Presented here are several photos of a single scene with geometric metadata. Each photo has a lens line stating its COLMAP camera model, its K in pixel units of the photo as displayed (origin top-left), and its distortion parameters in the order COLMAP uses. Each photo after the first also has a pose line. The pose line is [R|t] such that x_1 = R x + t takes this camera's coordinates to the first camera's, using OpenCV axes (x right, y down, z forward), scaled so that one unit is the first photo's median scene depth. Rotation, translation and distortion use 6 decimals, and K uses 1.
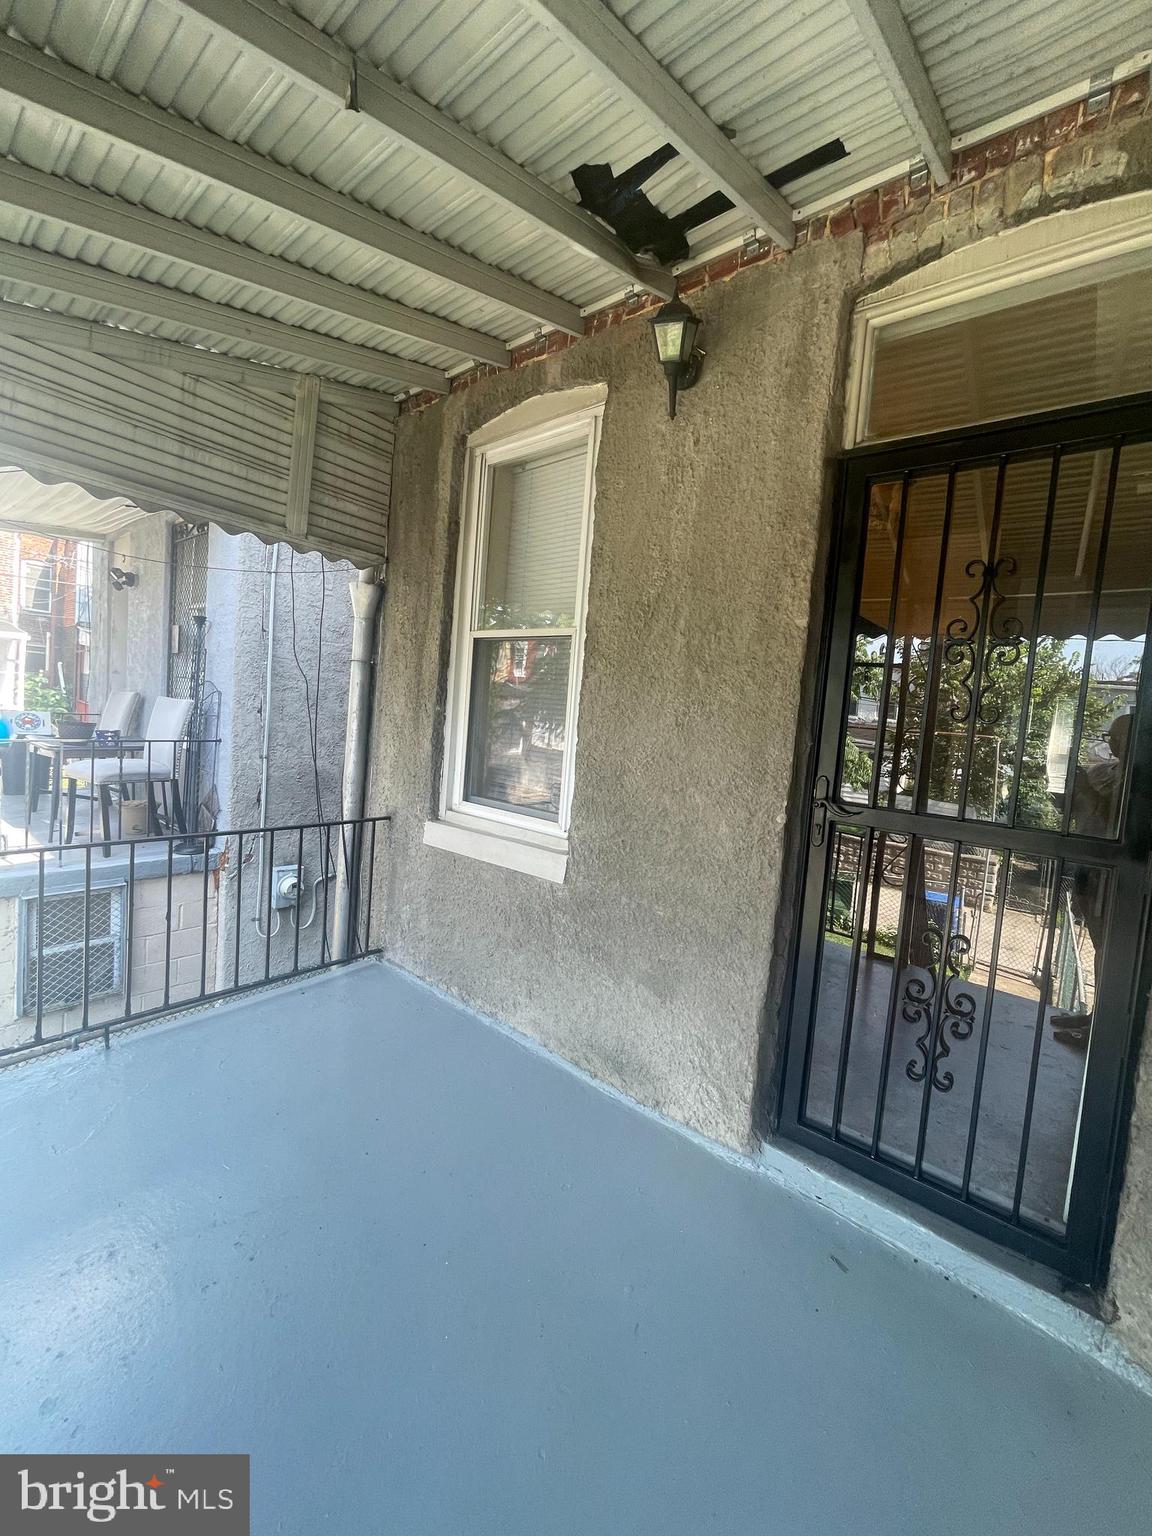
lens RADIAL K [[621.0, 0, 583.7], [0, 621.0, 757.8], [0, 0, 1]] dist [-0.001094, 0.001185]
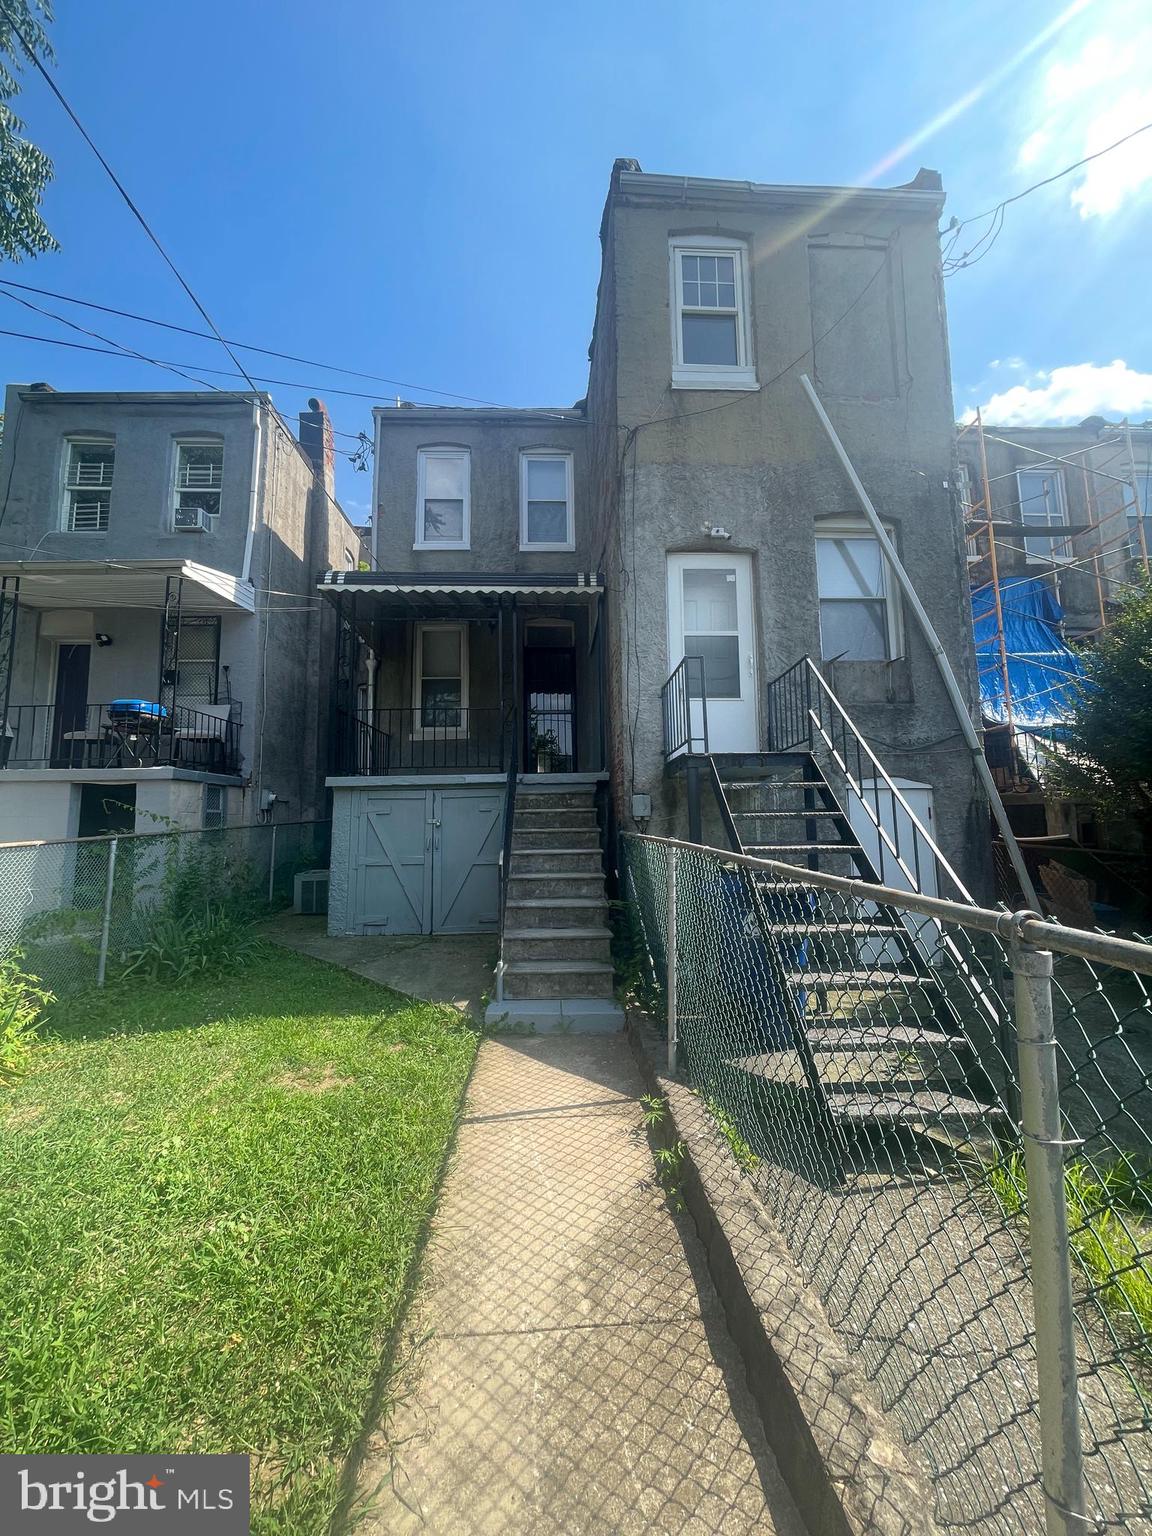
lens RADIAL K [[621.0, 0, 583.7], [0, 621.0, 757.8], [0, 0, 1]] dist [-0.001094, 0.001185]
pose [[0.759406, -0.015456, 0.650434, -2.059234], [0.114784, 0.987219, -0.110556, 0.848609], [-0.640412, 0.158616, 0.751474, -2.446890]]
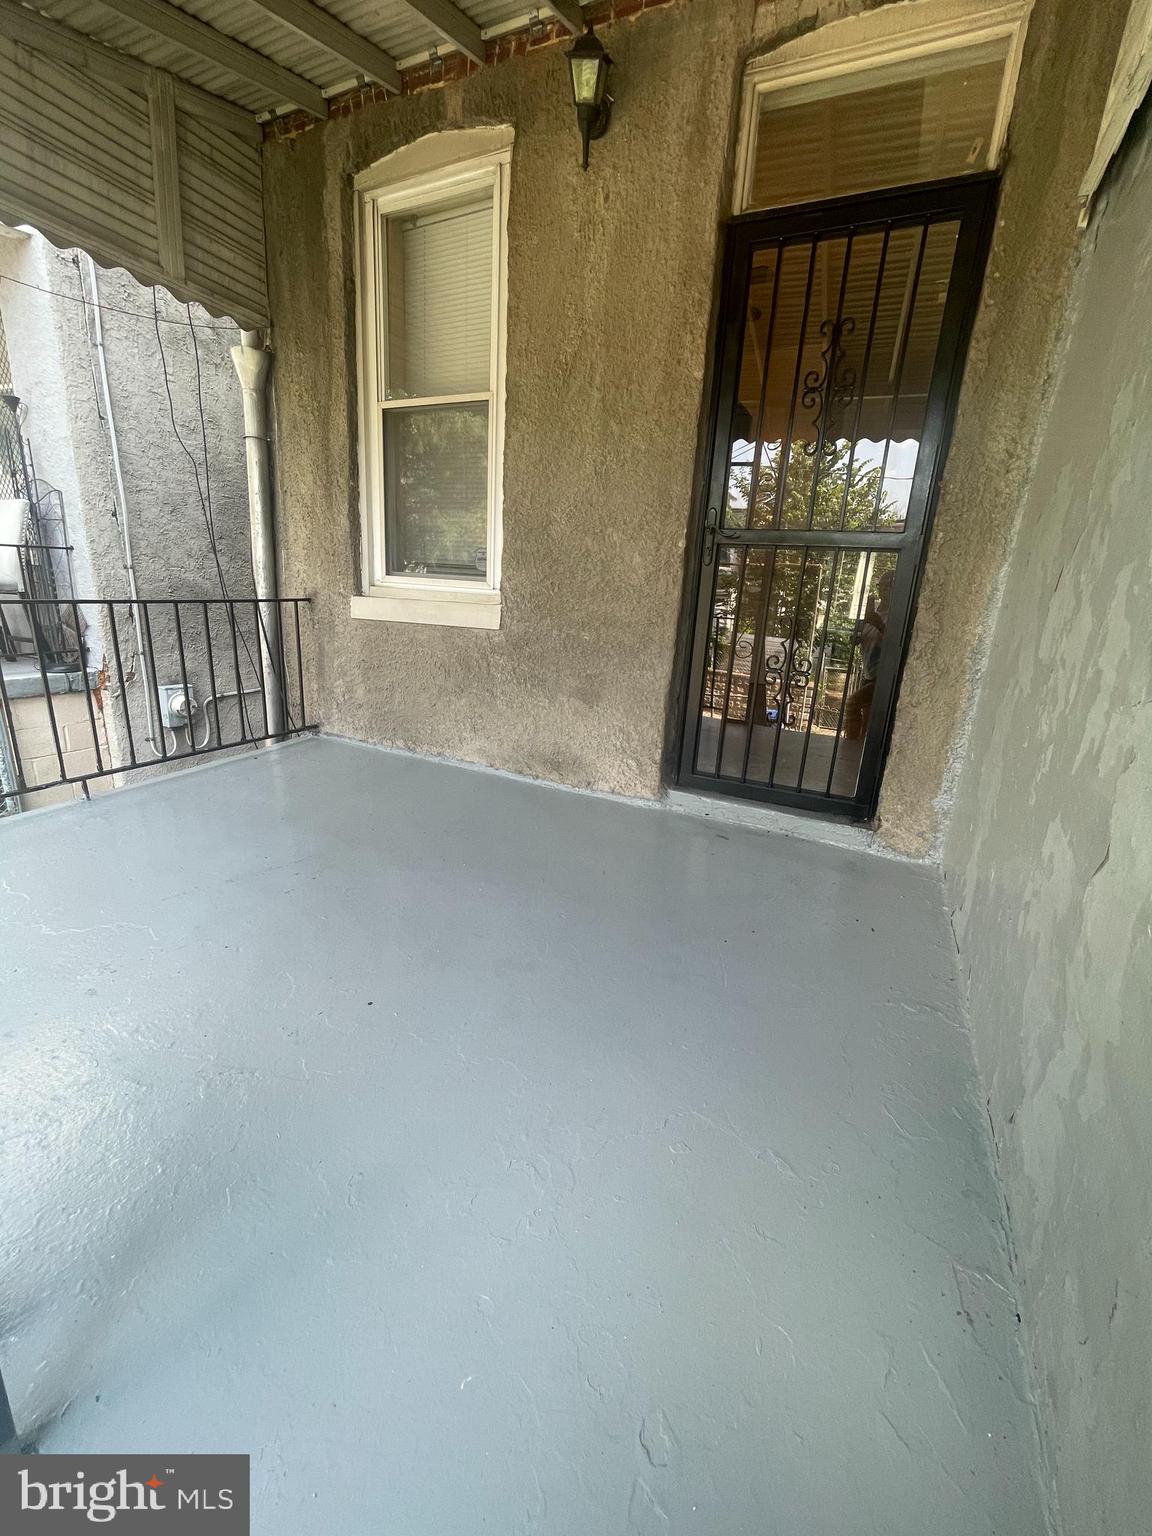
lens RADIAL K [[621.0, 0, 583.7], [0, 621.0, 757.8], [0, 0, 1]] dist [-0.001094, 0.001185]
pose [[0.971799, -0.083651, 0.220477, -0.156068], [0.033054, 0.974058, 0.223871, 0.180674], [-0.233484, -0.210270, 0.949353, -0.210124]]
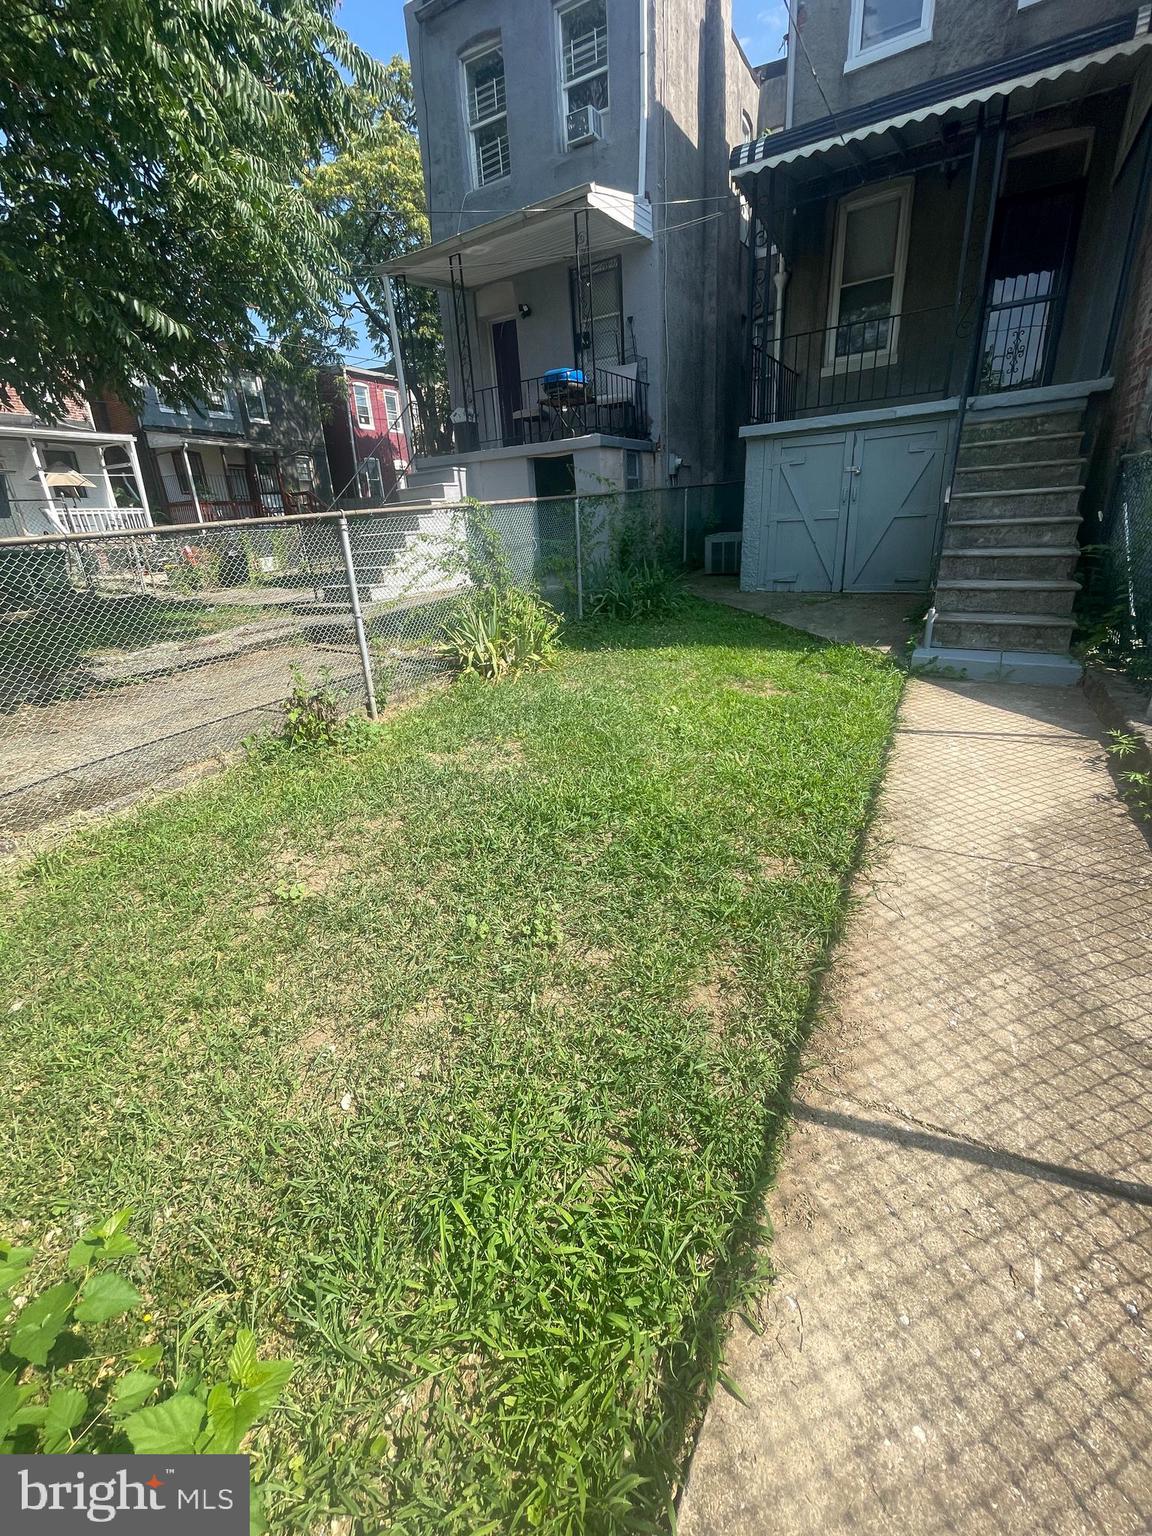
lens RADIAL K [[621.0, 0, 583.7], [0, 621.0, 757.8], [0, 0, 1]] dist [-0.001094, 0.001185]
pose [[0.981789, -0.171382, 0.081963, -2.278667], [0.139193, 0.942581, 0.303589, 0.943283], [-0.129286, -0.286652, 0.949271, -2.499162]]
